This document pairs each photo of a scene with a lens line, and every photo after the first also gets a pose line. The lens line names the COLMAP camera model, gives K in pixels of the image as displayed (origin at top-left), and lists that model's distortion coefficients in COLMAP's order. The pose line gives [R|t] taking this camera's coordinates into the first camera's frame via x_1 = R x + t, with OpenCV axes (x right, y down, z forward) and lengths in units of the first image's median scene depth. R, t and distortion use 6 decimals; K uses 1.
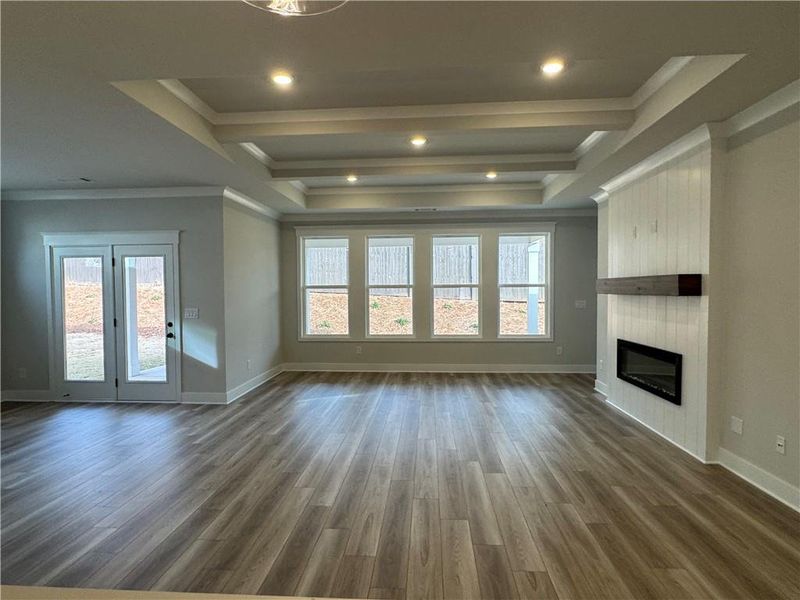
lens RADIAL K [[439.3, 0, 397.4], [0, 439.3, 299.8], [0, 0, 1]] dist [0.000260, 0.000280]
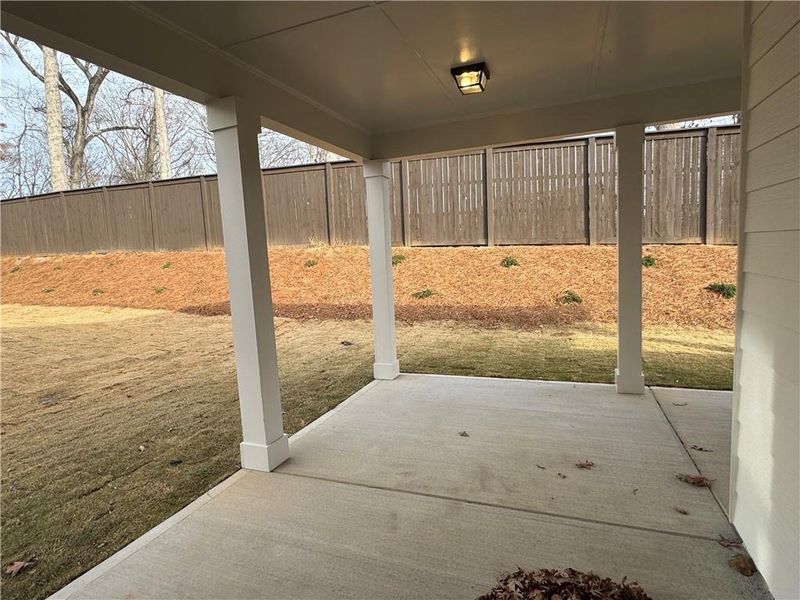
lens RADIAL K [[439.3, 0, 400.4], [0, 439.3, 299.0], [0, 0, 1]] dist [0.000260, 0.000280]
pose [[0.955040, -0.015364, -0.296078, -0.541284], [0.043585, 0.995082, 0.088955, -0.010804], [0.293255, -0.097860, 0.951012, 0.972037]]
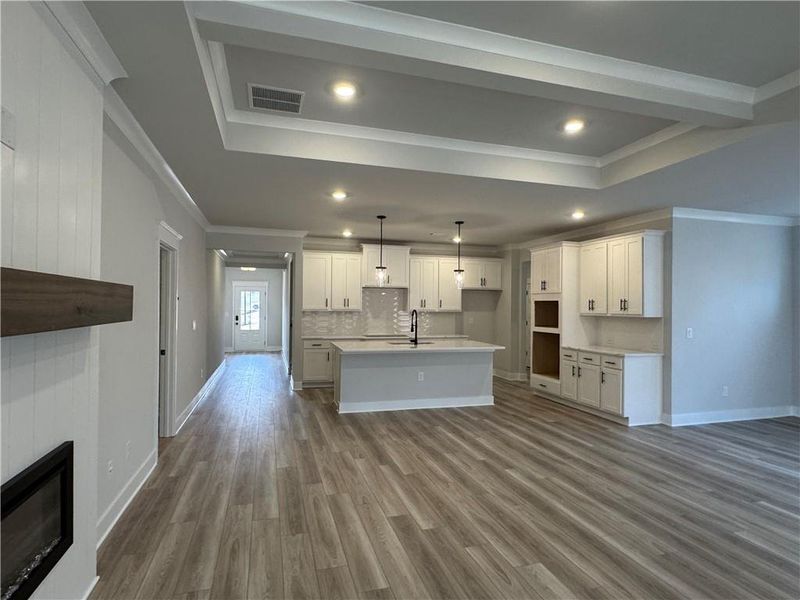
lens RADIAL K [[439.3, 0, 398.0], [0, 439.3, 304.0], [0, 0, 1]] dist [0.000260, 0.000280]
pose [[-0.935277, -0.005988, -0.353865, 0.330311], [-0.014036, 0.999698, 0.020183, -0.031541], [0.353637, 0.023843, -0.935079, 1.113803]]
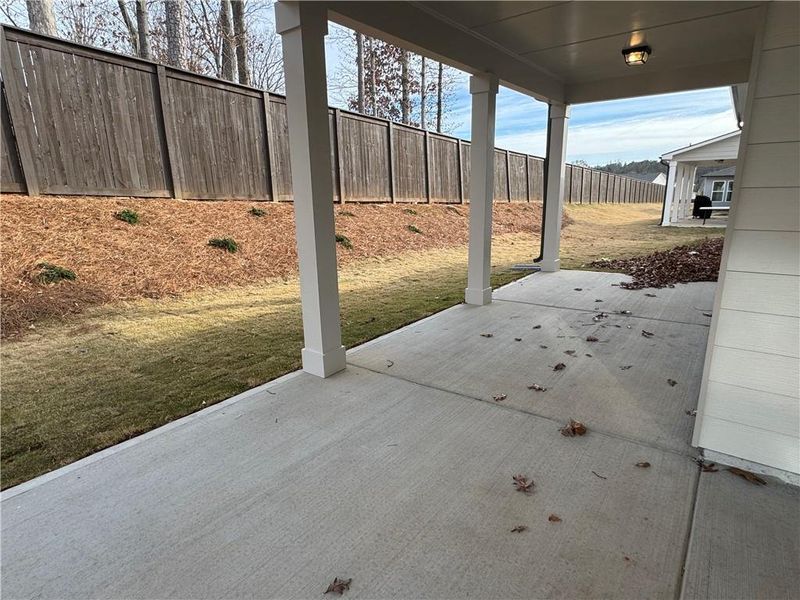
lens RADIAL K [[439.3, 0, 400.1], [0, 439.3, 296.9], [0, 0, 1]] dist [0.000260, 0.000280]
pose [[0.554704, -0.201265, 0.807339, -0.803137], [0.033972, 0.974973, 0.219714, 0.006322], [-0.831354, -0.094449, 0.547659, 1.403802]]
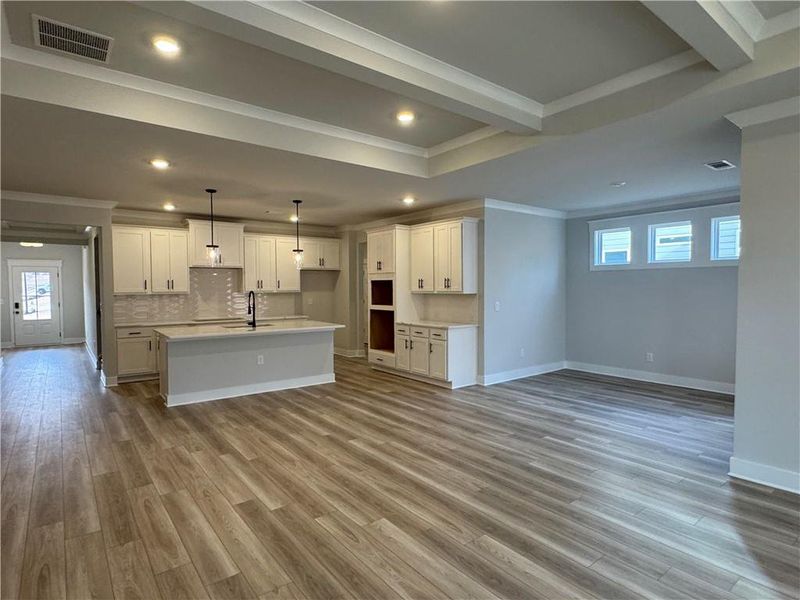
lens RADIAL K [[439.3, 0, 398.0], [0, 439.3, 303.8], [0, 0, 1]] dist [0.000260, 0.000280]
pose [[-0.745278, 0.035253, -0.665821, 0.342690], [-0.006731, 0.998153, 0.060384, -0.030681], [0.666720, 0.049485, -0.743664, 1.118426]]
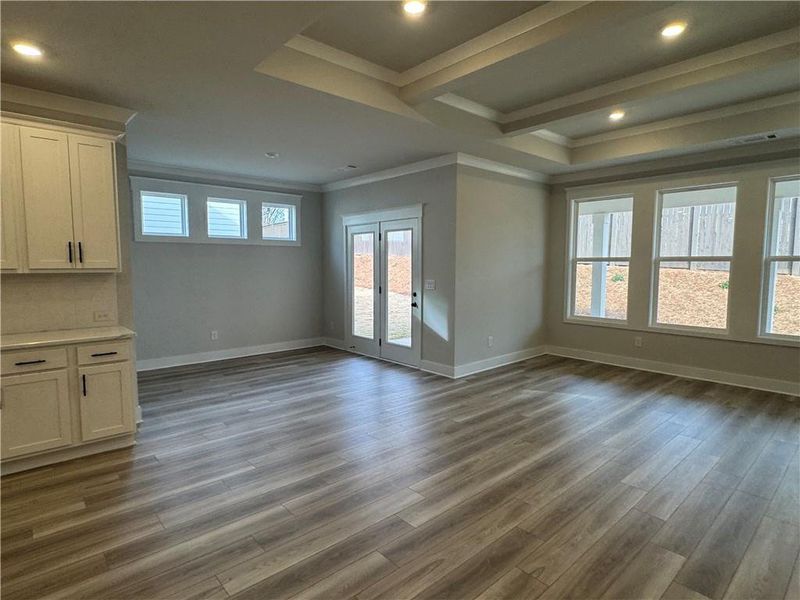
lens RADIAL K [[439.3, 0, 401.6], [0, 439.3, 300.2], [0, 0, 1]] dist [0.000260, 0.000280]
pose [[0.720735, 0.065984, -0.690063, 0.191859], [-0.023490, 0.997212, 0.070820, -0.004207], [0.692812, -0.034833, 0.720276, 0.214325]]
